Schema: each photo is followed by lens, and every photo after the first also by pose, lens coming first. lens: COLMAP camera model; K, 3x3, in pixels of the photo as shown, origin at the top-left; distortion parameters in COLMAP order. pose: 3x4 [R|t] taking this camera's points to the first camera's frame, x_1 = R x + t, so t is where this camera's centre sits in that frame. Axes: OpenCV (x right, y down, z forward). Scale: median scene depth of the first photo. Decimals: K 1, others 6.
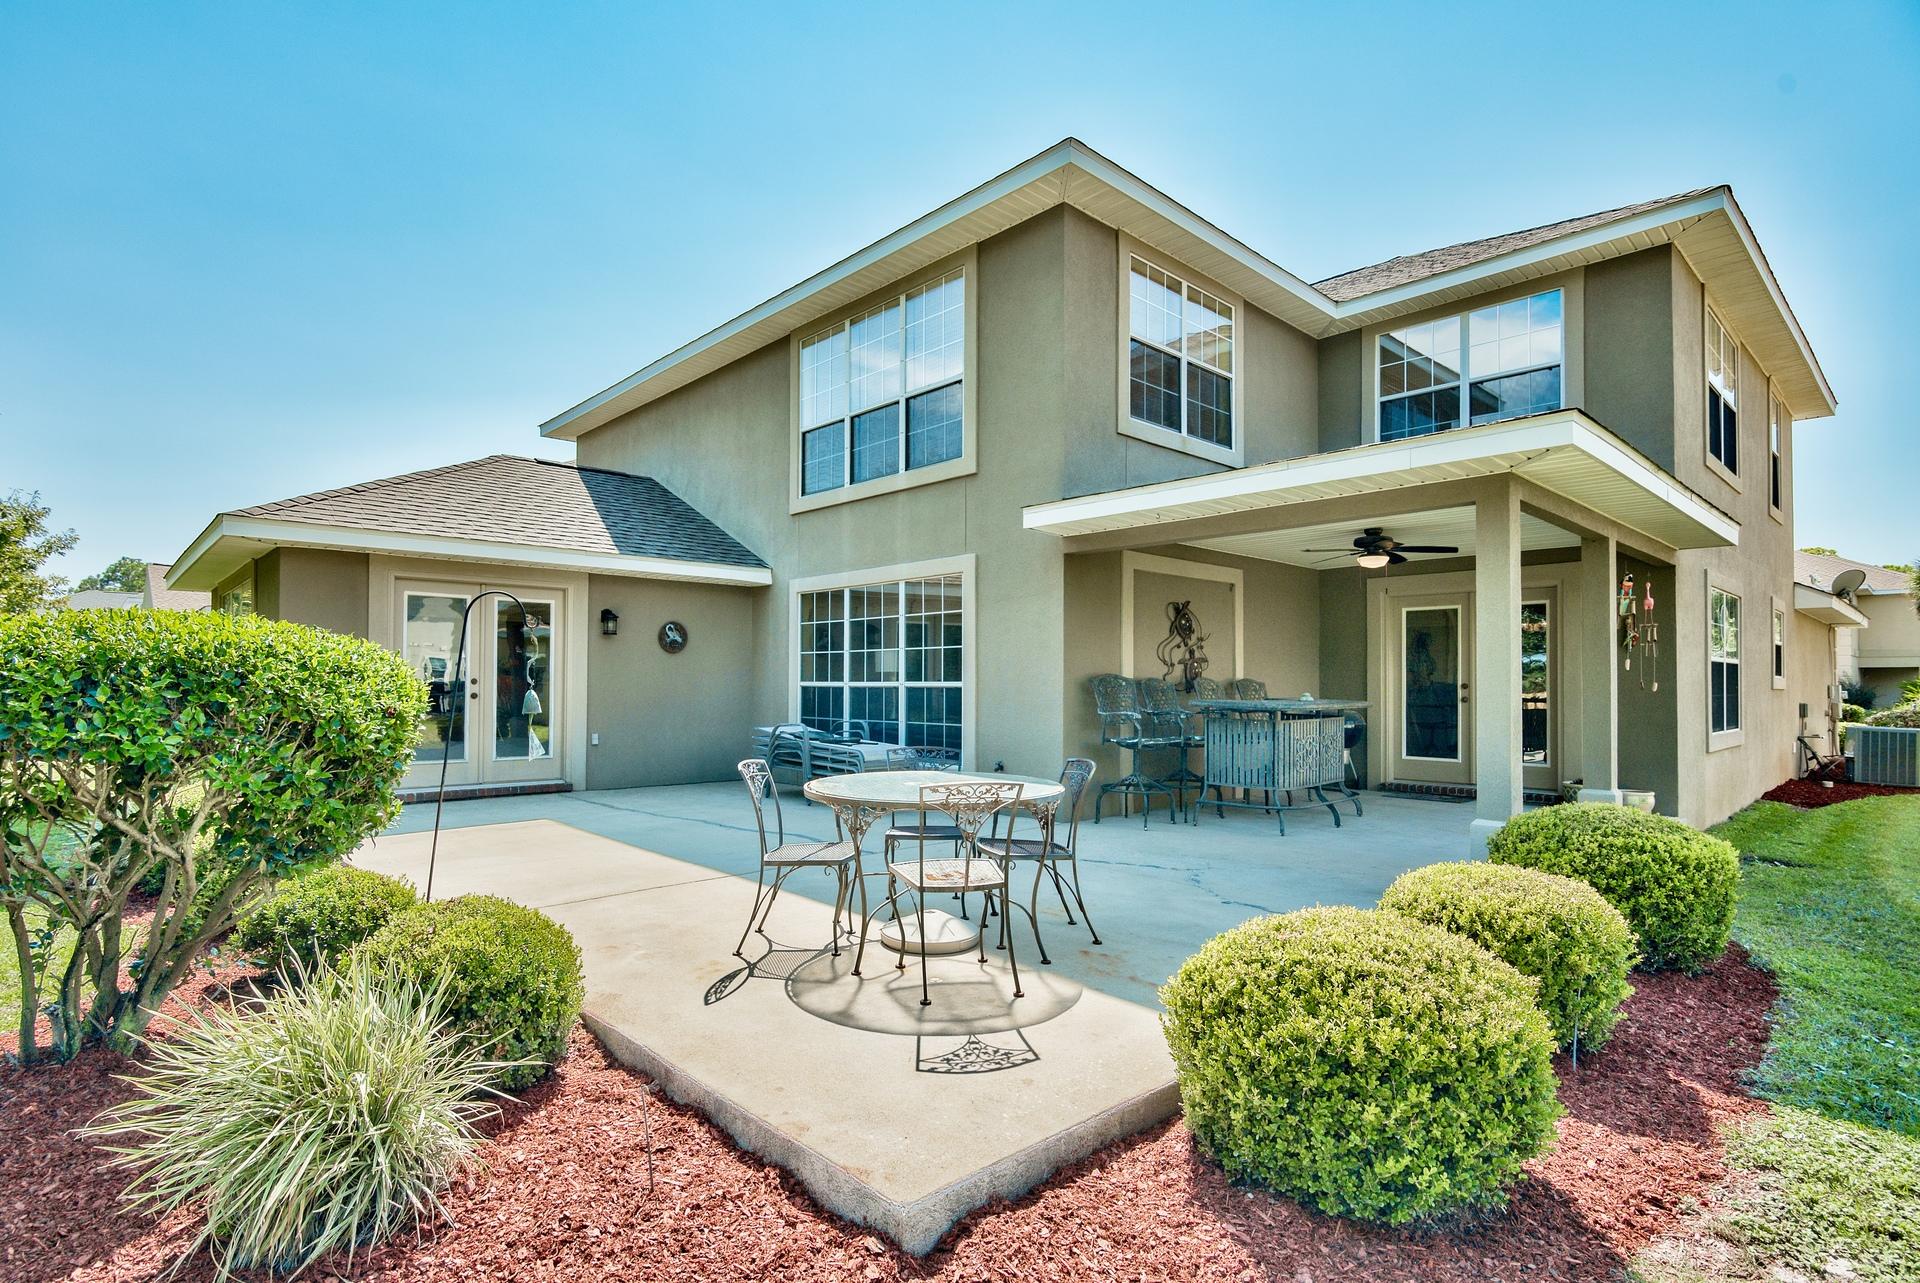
lens RADIAL K [[938.9, 0, 957.9], [0, 938.9, 631.6], [0, 0, 1]] dist [-0.001450, 0.001076]
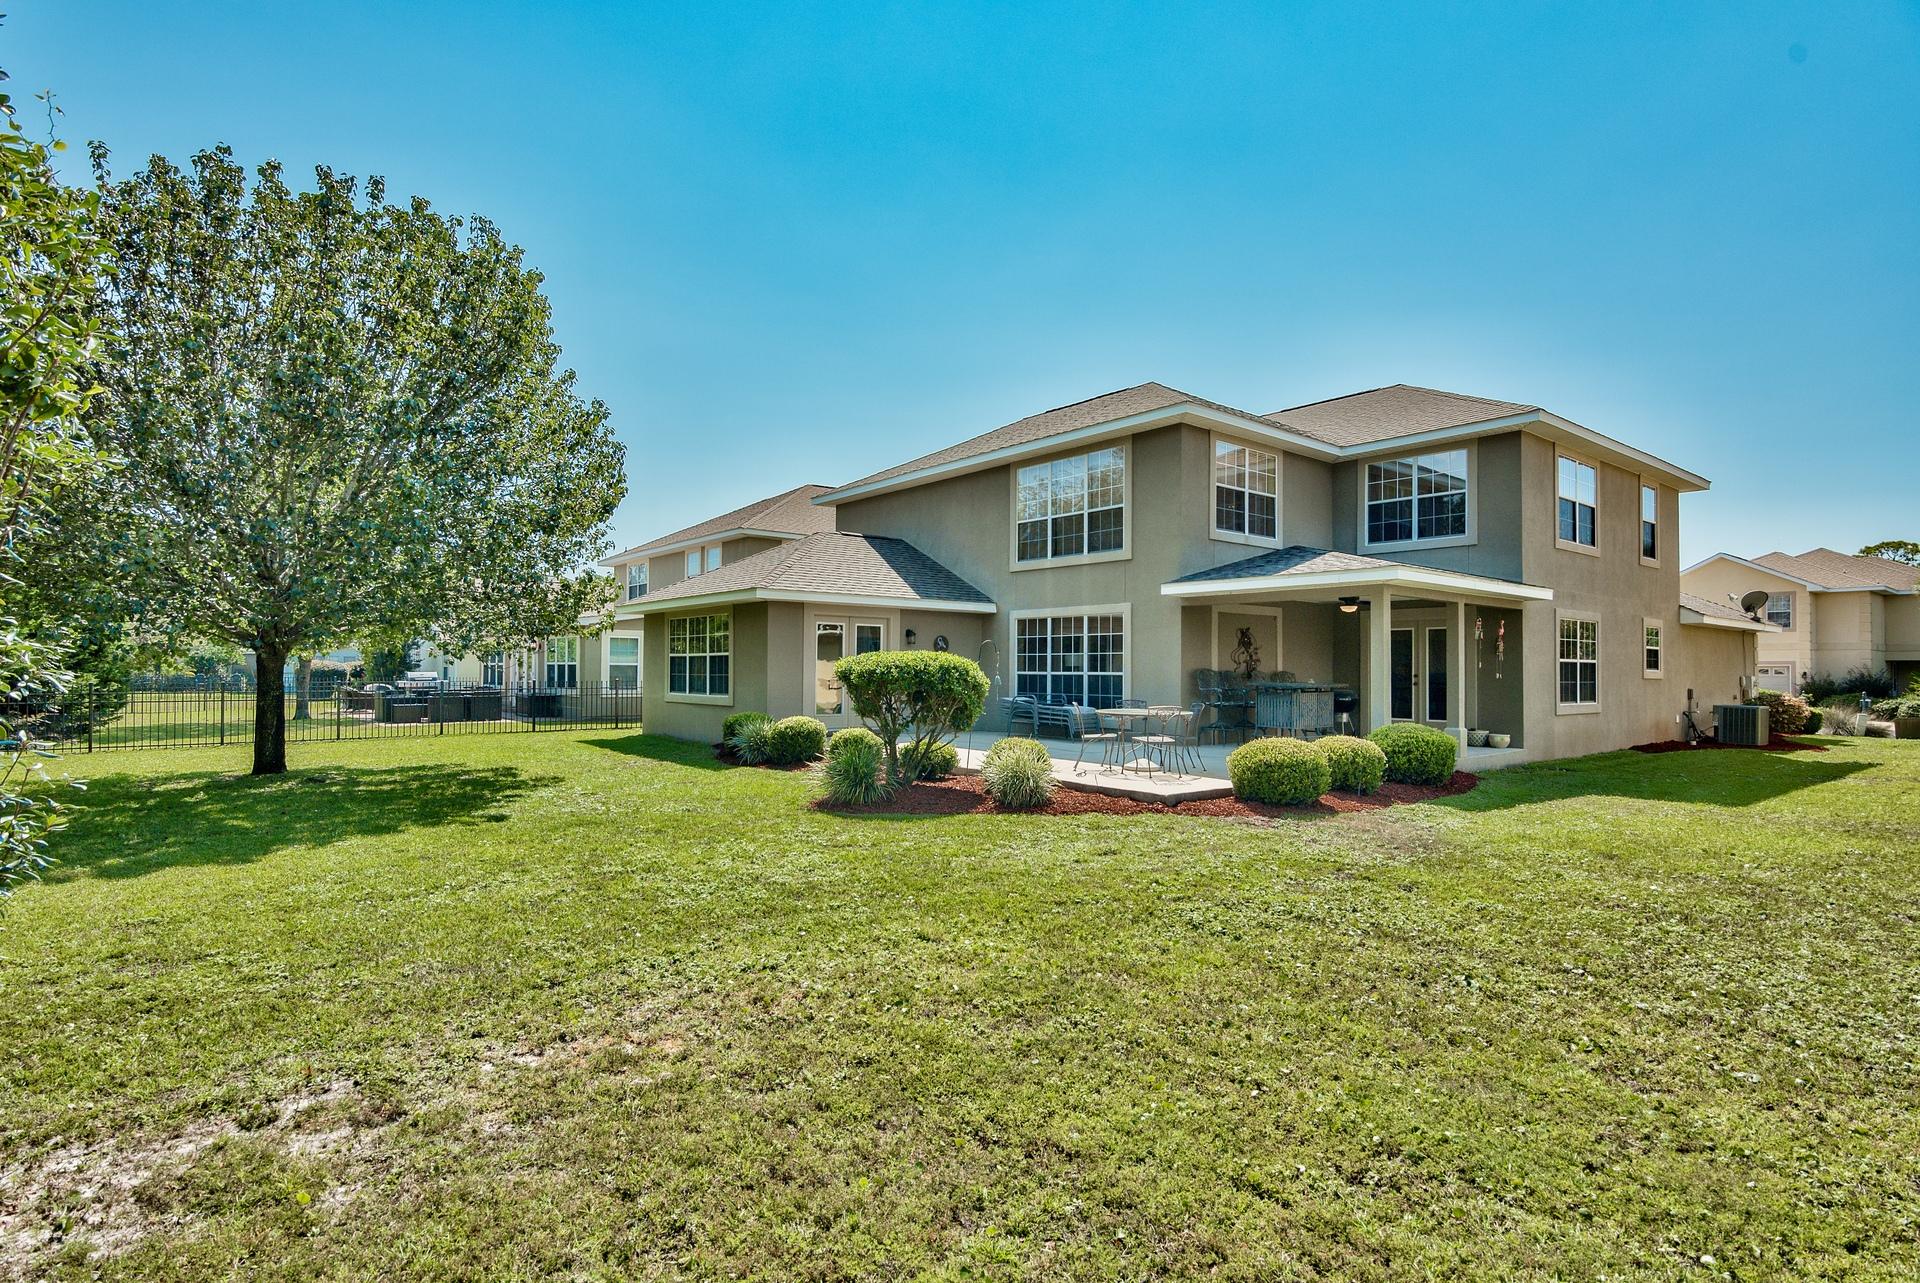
lens RADIAL K [[961.5, 0, 958.3], [0, 961.5, 618.2], [0, 0, 1]] dist [-0.006290, -0.000622]
pose [[0.997053, -0.000229, -0.076715, -0.160763], [0.000293, 1.000000, 0.000819, -0.050257], [0.076715, -0.000839, 0.997053, -0.838125]]
